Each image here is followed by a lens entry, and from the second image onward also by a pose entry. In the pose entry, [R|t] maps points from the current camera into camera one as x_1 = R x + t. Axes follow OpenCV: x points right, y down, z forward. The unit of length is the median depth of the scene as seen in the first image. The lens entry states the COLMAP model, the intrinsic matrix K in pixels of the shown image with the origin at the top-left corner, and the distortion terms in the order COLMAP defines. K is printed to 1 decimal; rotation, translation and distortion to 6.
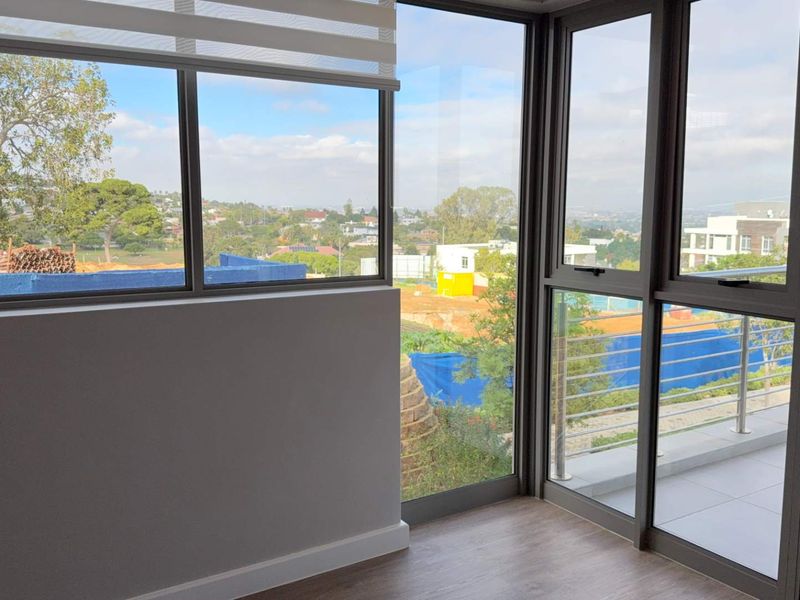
lens RADIAL K [[762.8, 0, 399.0], [0, 762.8, 293.1], [0, 0, 1]] dist [0.281809, -0.611193]
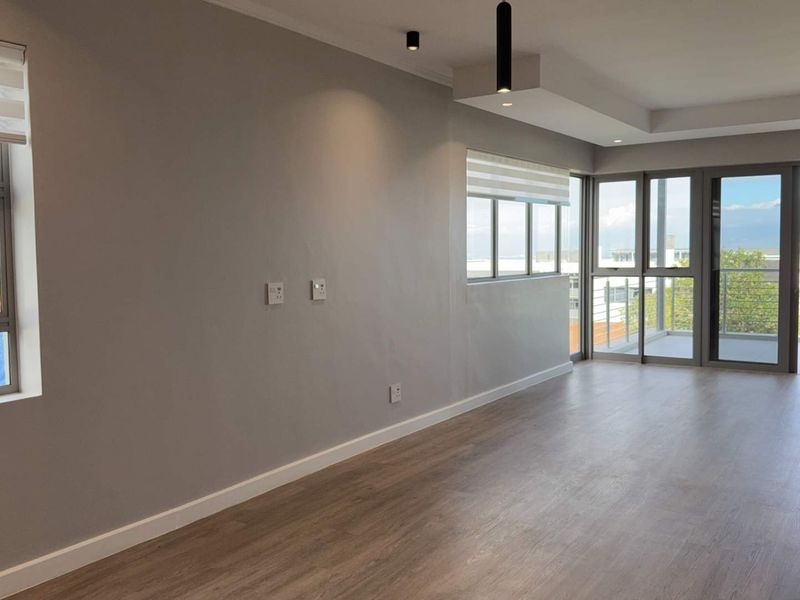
lens RADIAL K [[762.8, 0, 399.0], [0, 762.8, 293.1], [0, 0, 1]] dist [0.281809, -0.611193]
pose [[0.917534, -0.042064, 0.395427, -1.443139], [0.067214, 0.996487, -0.049958, 0.135306], [-0.391936, 0.072417, 0.917138, -1.141057]]
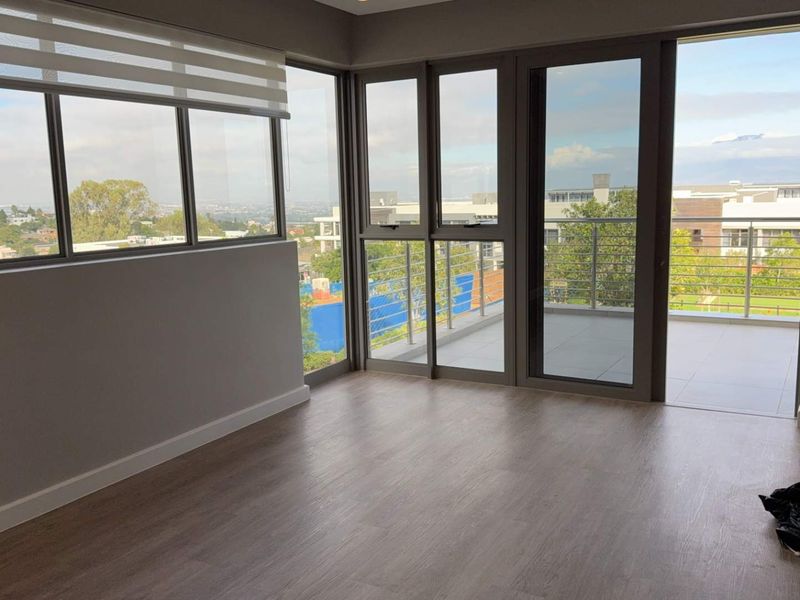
lens RADIAL K [[762.8, 0, 399.0], [0, 762.8, 293.1], [0, 0, 1]] dist [0.281809, -0.611193]
pose [[0.891775, -0.089635, 0.443512, -0.460704], [0.085907, 0.995894, 0.028539, 0.066119], [-0.444249, 0.012651, 0.895814, -0.475423]]
